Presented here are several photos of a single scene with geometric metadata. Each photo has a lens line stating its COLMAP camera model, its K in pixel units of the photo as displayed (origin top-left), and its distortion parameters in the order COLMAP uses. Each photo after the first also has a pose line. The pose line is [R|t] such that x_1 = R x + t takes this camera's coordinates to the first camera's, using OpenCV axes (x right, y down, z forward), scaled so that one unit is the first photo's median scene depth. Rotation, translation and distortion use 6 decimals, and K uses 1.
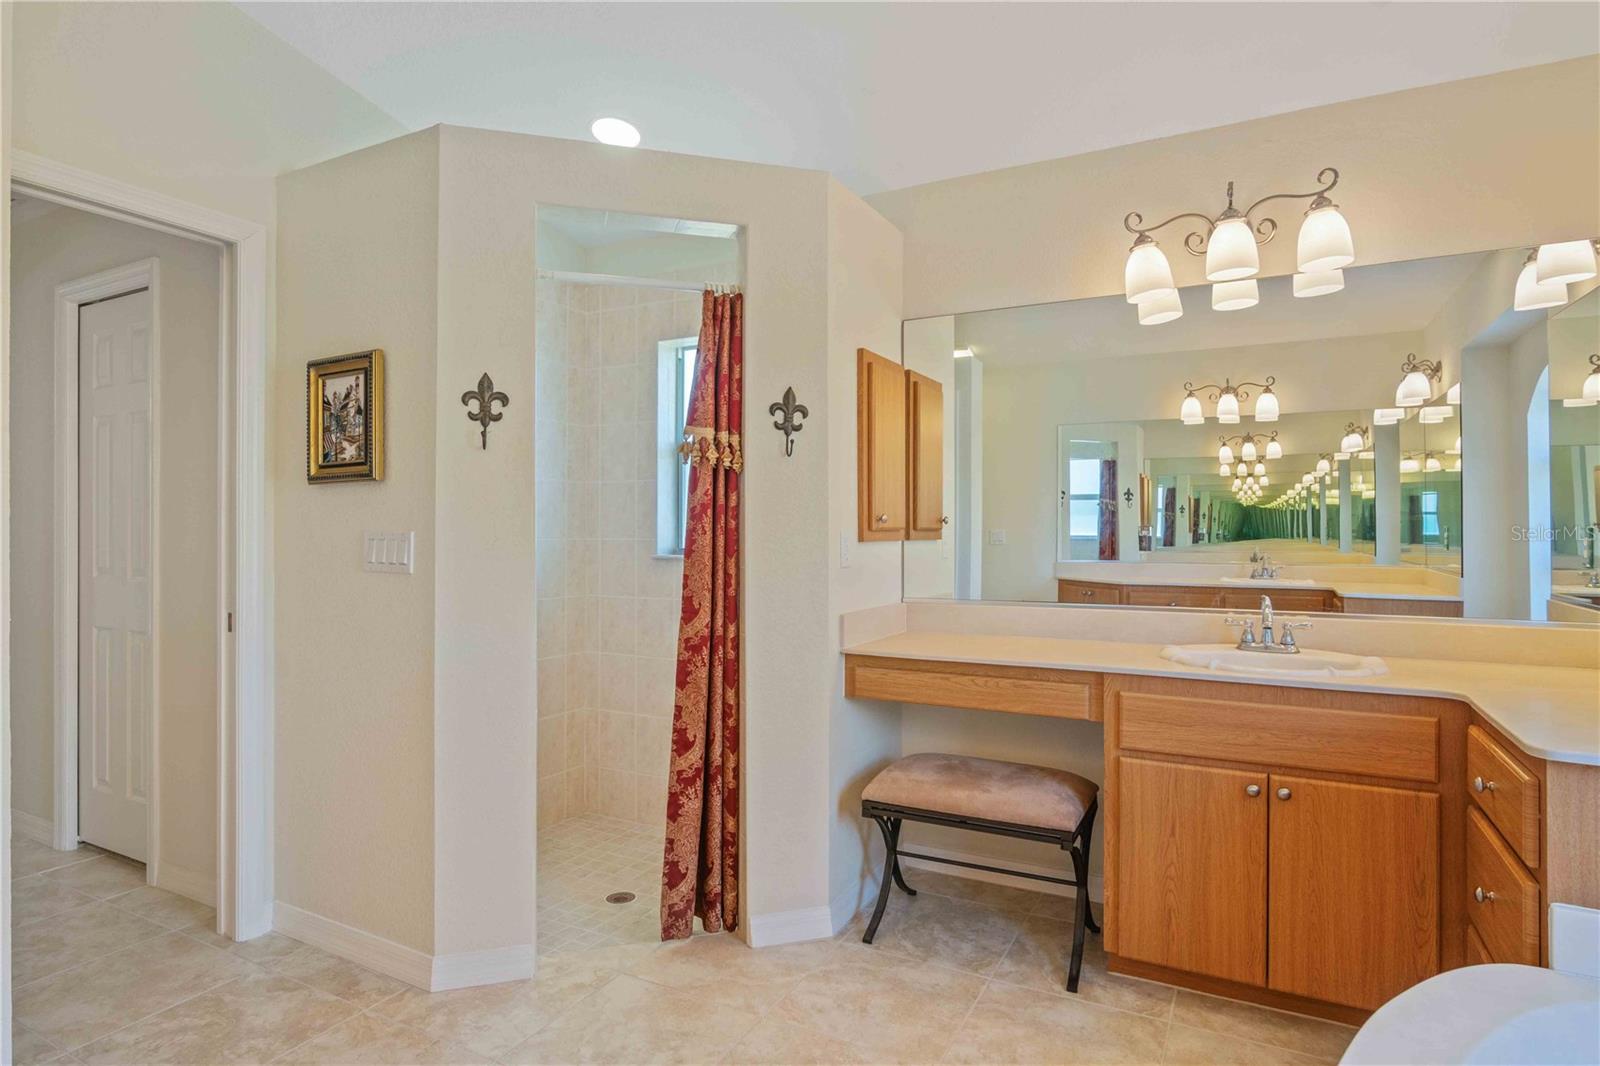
lens RADIAL K [[851.8, 0, 796.4], [0, 851.8, 524.1], [0, 0, 1]] dist [-0.014755, 0.004487]
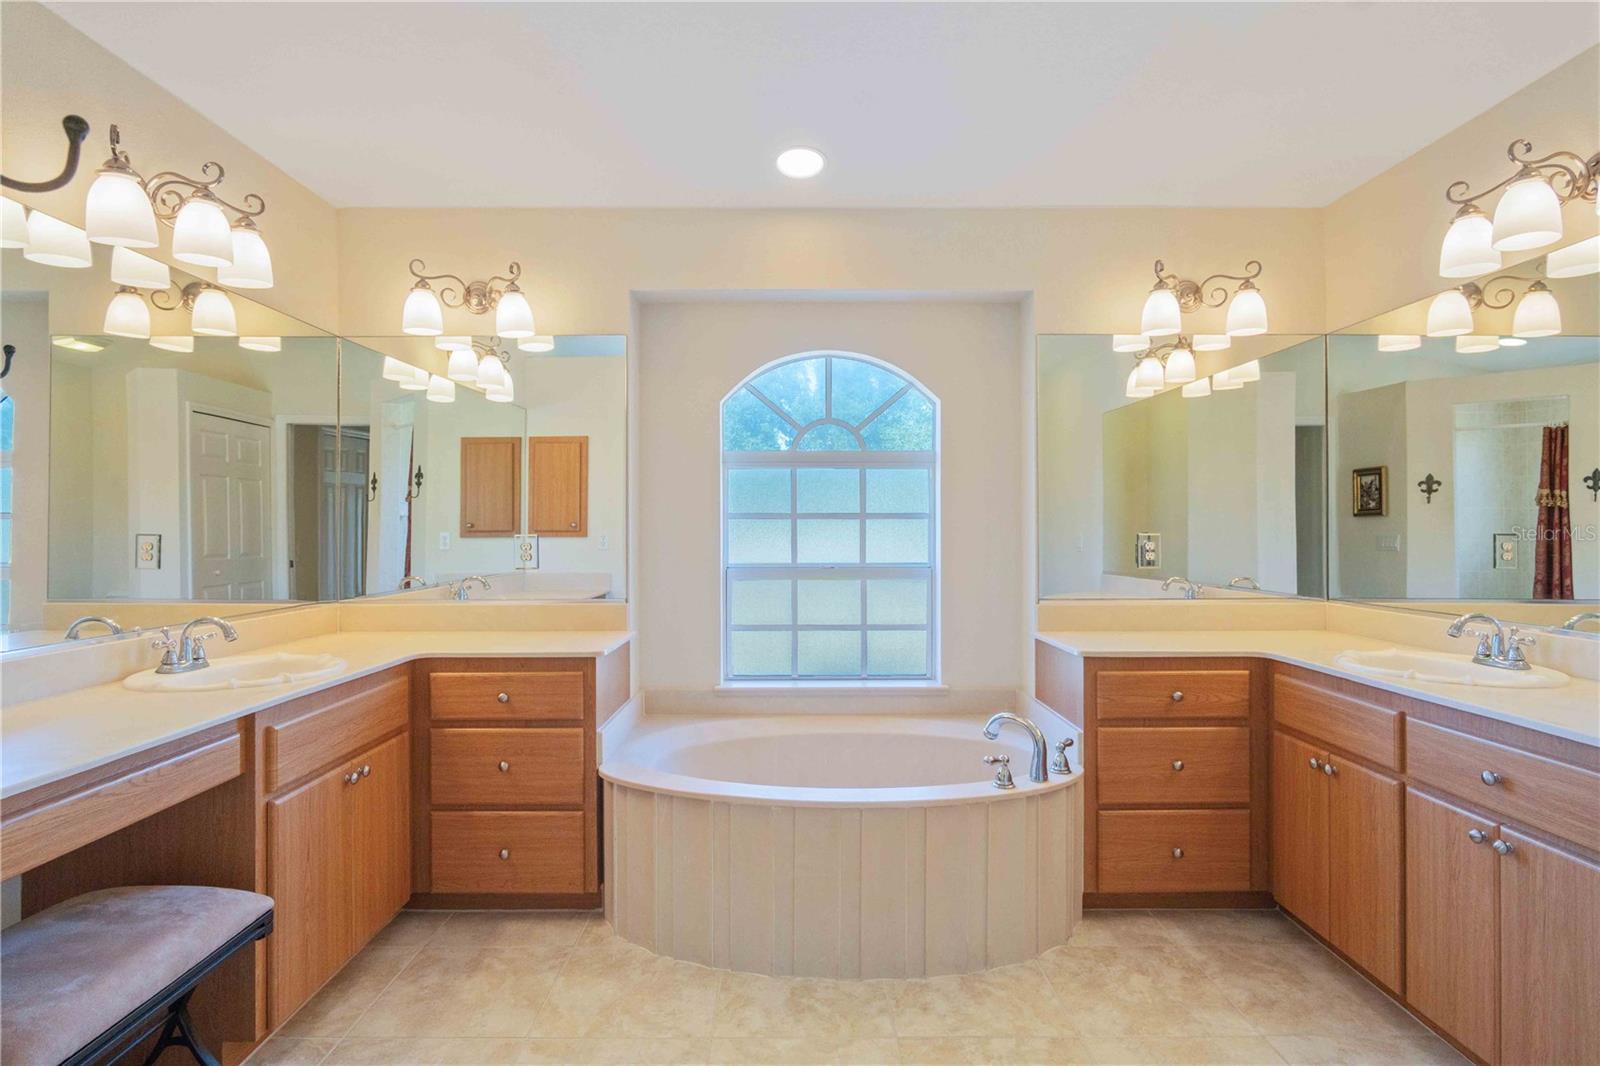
lens RADIAL K [[851.8, 0, 793.4], [0, 851.8, 521.7], [0, 0, 1]] dist [-0.014755, 0.004487]
pose [[0.507567, -0.000858, -0.861612, 0.834083], [0.004897, 0.999986, 0.001889, -0.043516], [0.861598, -0.005178, 0.507565, -1.897139]]
